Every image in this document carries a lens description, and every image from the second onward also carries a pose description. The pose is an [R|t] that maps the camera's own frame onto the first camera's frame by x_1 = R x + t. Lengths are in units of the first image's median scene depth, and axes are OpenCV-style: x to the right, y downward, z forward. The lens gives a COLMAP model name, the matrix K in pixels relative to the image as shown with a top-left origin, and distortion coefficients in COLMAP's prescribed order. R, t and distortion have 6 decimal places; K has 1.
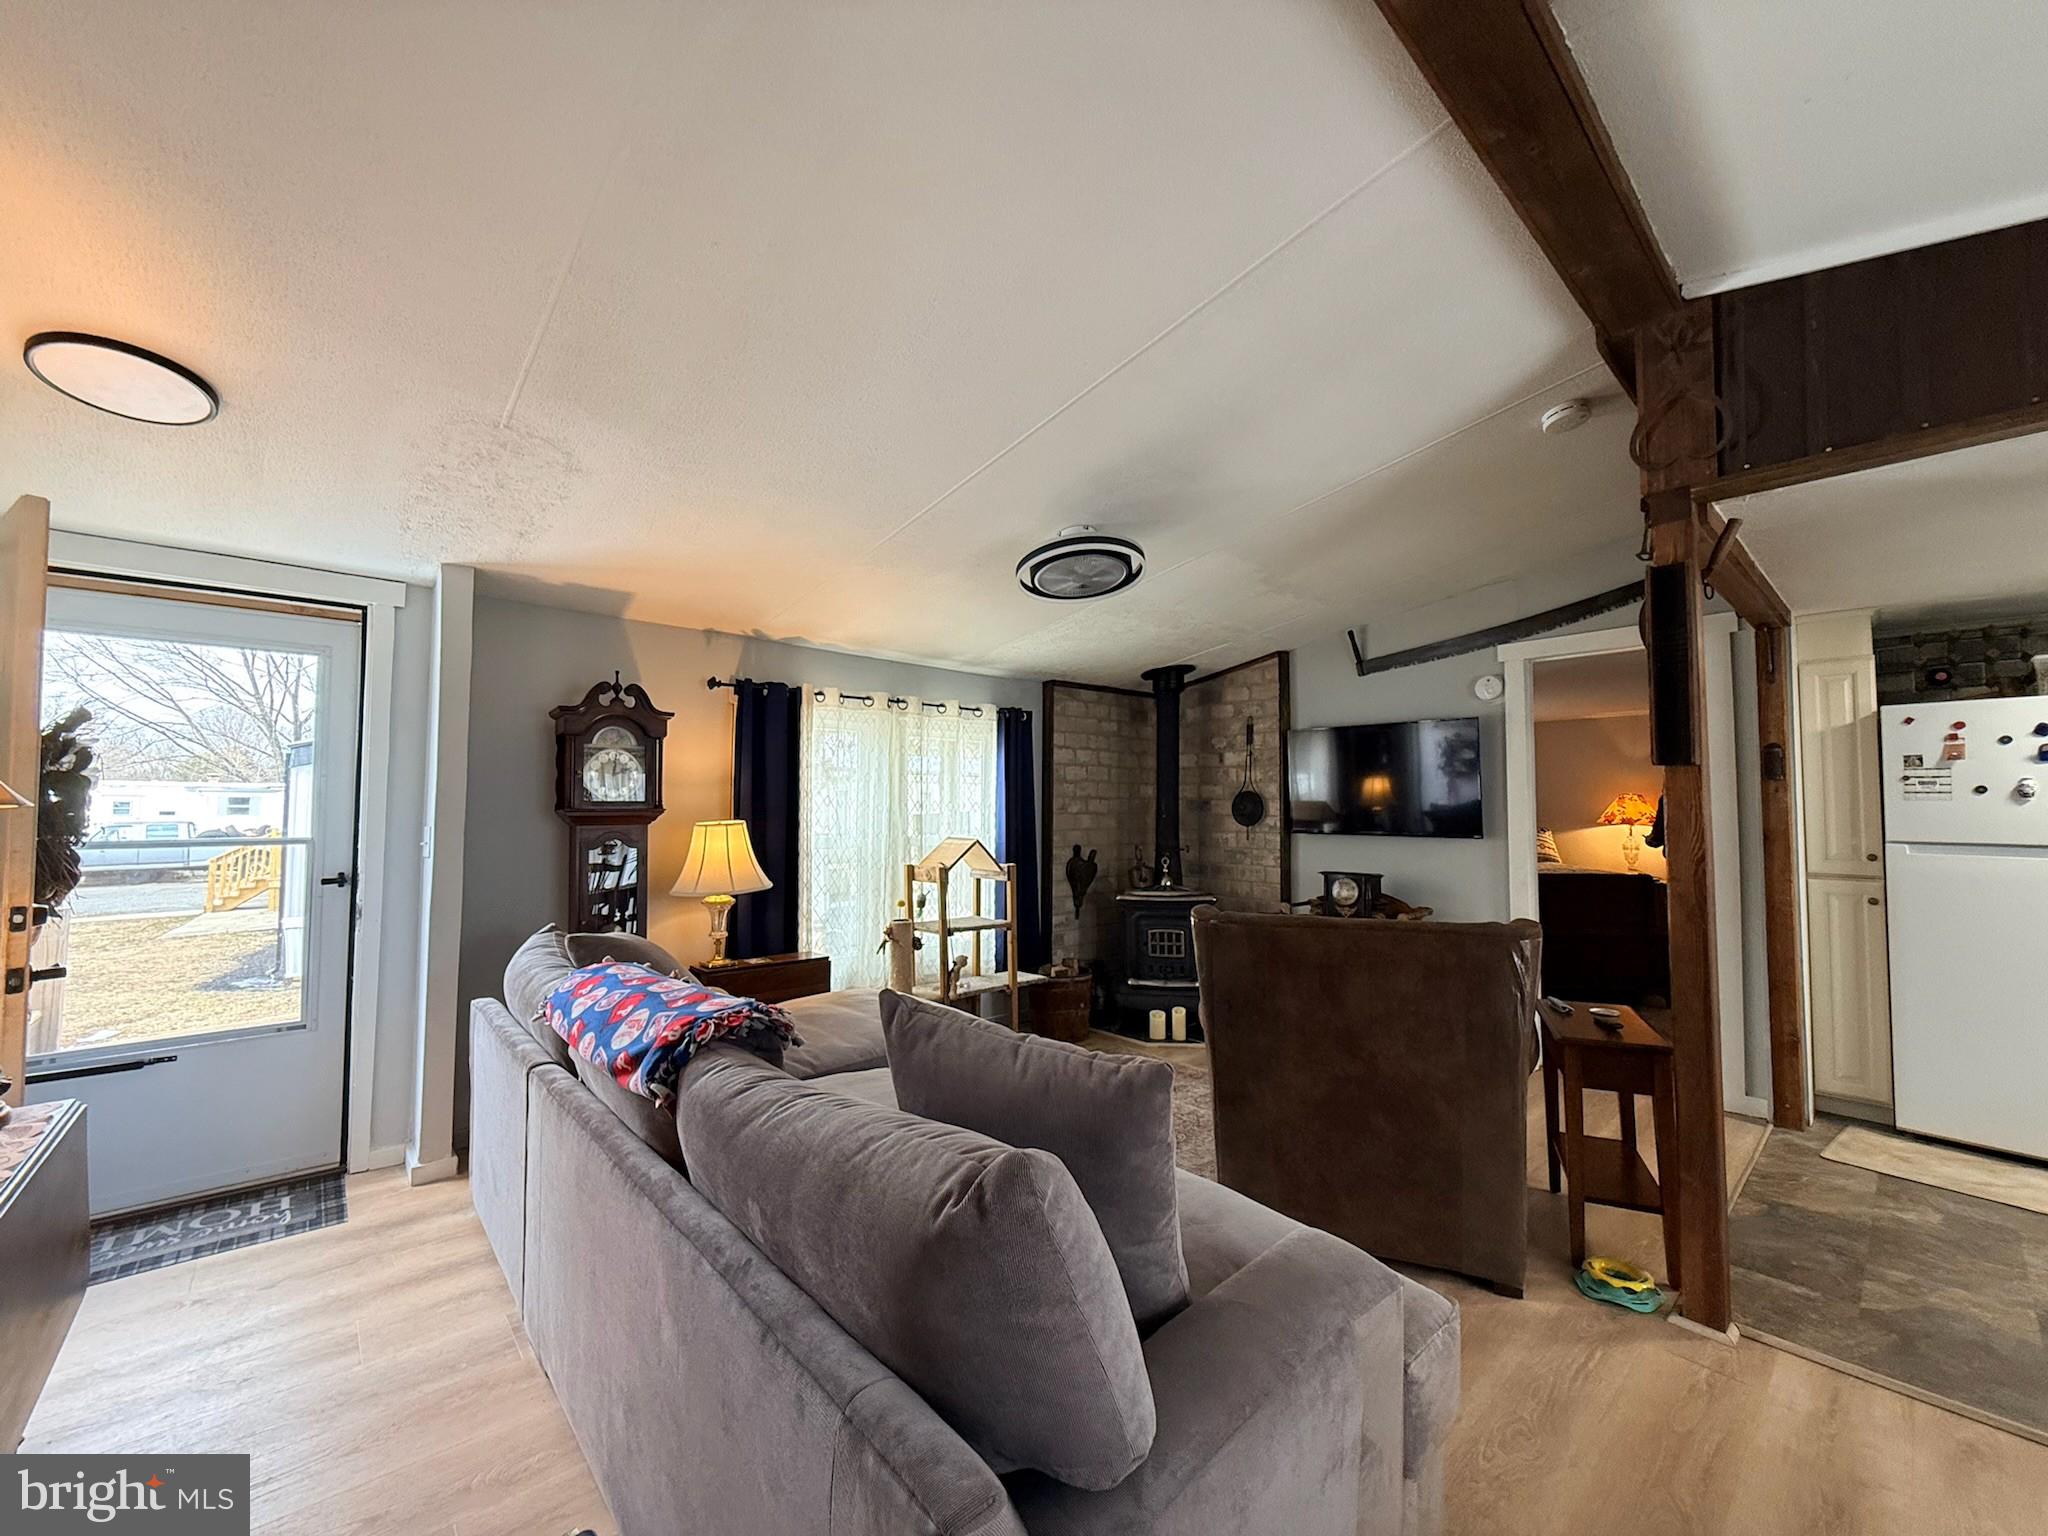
lens RADIAL K [[813.6, 0, 1032.6], [0, 813.6, 769.2], [0, 0, 1]] dist [-0.002243, 0.000656]
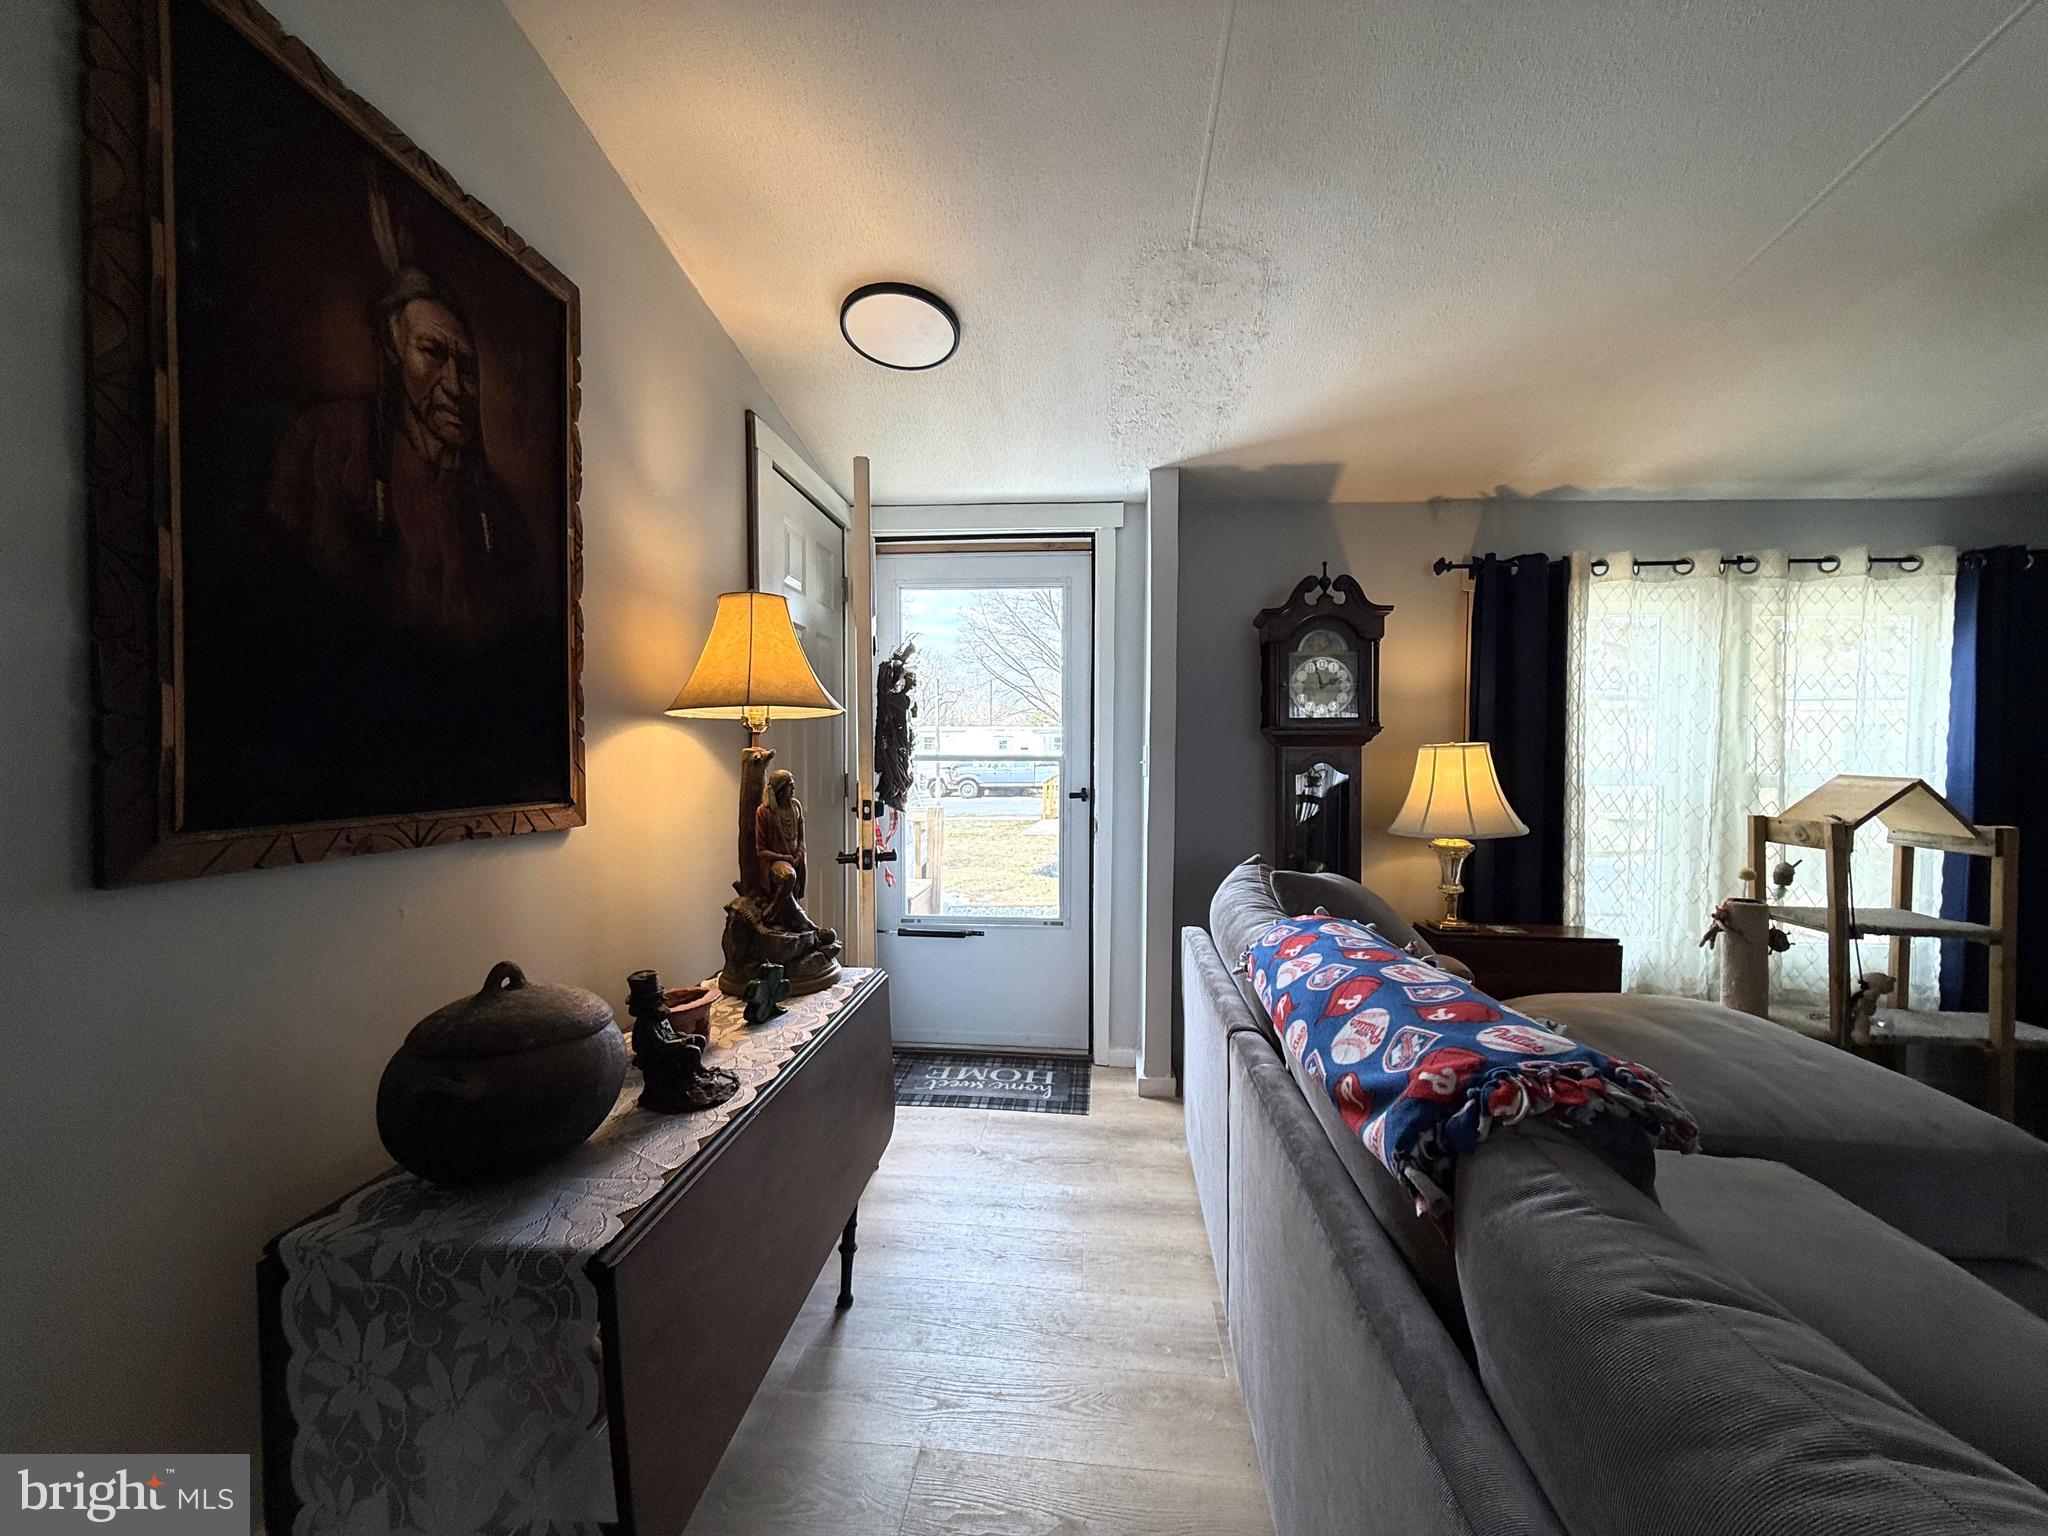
lens RADIAL K [[813.6, 0, 1028.4], [0, 813.6, 768.9], [0, 0, 1]] dist [-0.002243, 0.000656]
pose [[0.685893, 0.022755, -0.727347, -0.116716], [0.031226, 0.997670, 0.060658, 0.034268], [0.727032, -0.064317, 0.683584, 0.211637]]
